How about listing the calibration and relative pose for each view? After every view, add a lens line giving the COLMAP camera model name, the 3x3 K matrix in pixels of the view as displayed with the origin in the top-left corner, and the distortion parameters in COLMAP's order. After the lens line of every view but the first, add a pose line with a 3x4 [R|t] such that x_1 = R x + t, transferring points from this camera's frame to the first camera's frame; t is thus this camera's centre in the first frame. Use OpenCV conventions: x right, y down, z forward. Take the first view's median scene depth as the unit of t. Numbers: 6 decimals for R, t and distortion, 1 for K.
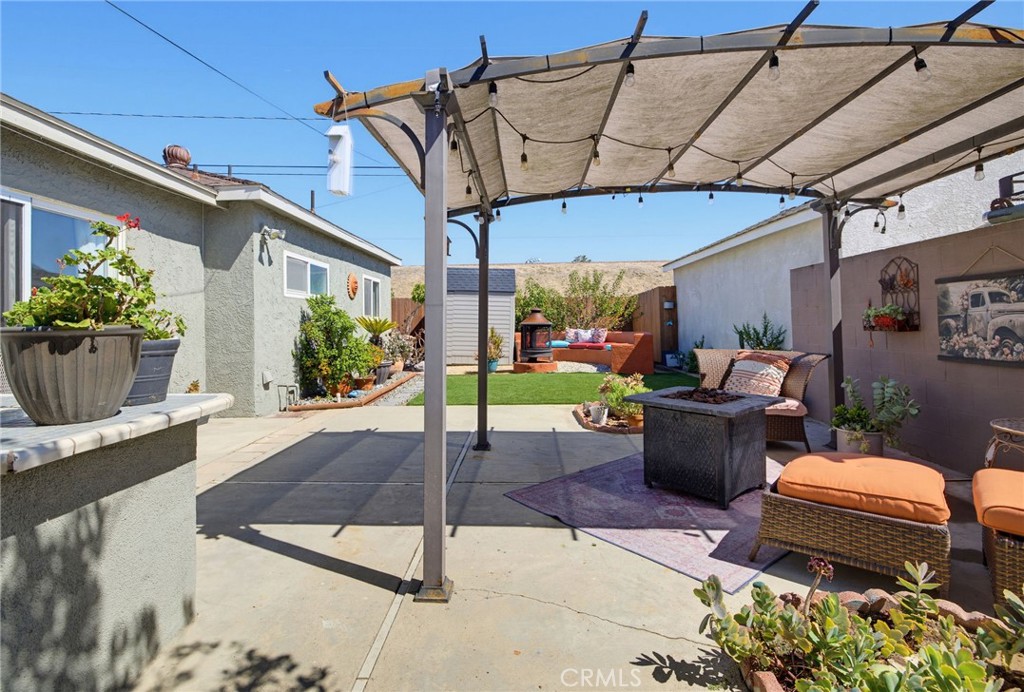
lens RADIAL K [[489.6, 0, 525.9], [0, 489.6, 314.9], [0, 0, 1]] dist [-0.005724, 0.000206]
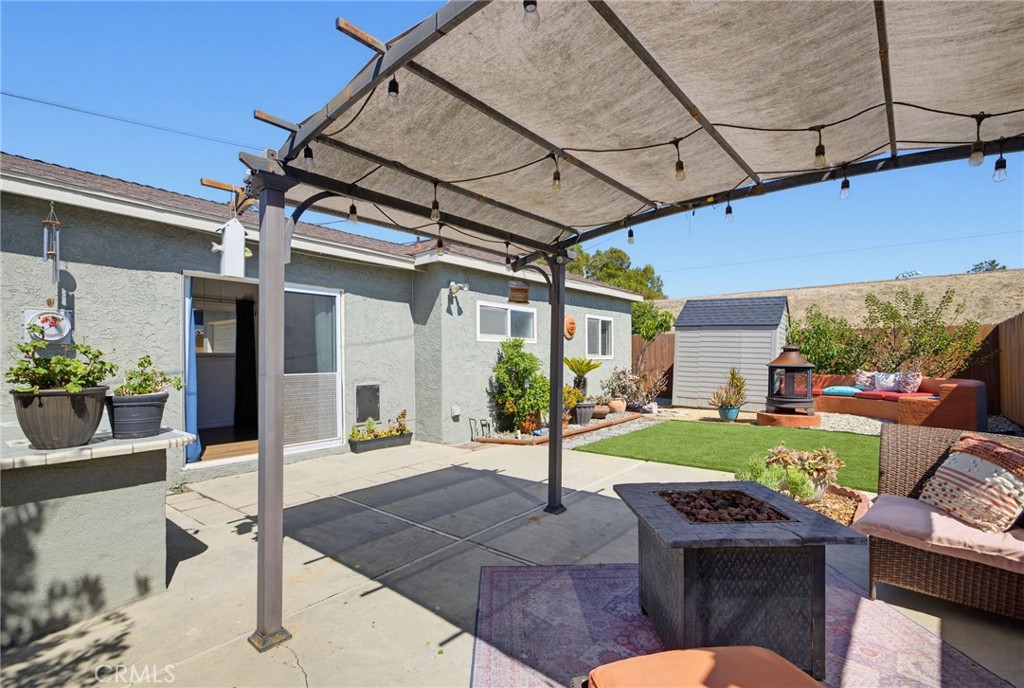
lens RADIAL K [[489.6, 0, 518.7], [0, 489.6, 348.2], [0, 0, 1]] dist [-0.005724, 0.000206]
pose [[0.779214, -0.000263, -0.626758, 0.332724], [0.004322, 0.999978, 0.004955, -0.029255], [0.626743, -0.006570, 0.779198, 0.189298]]
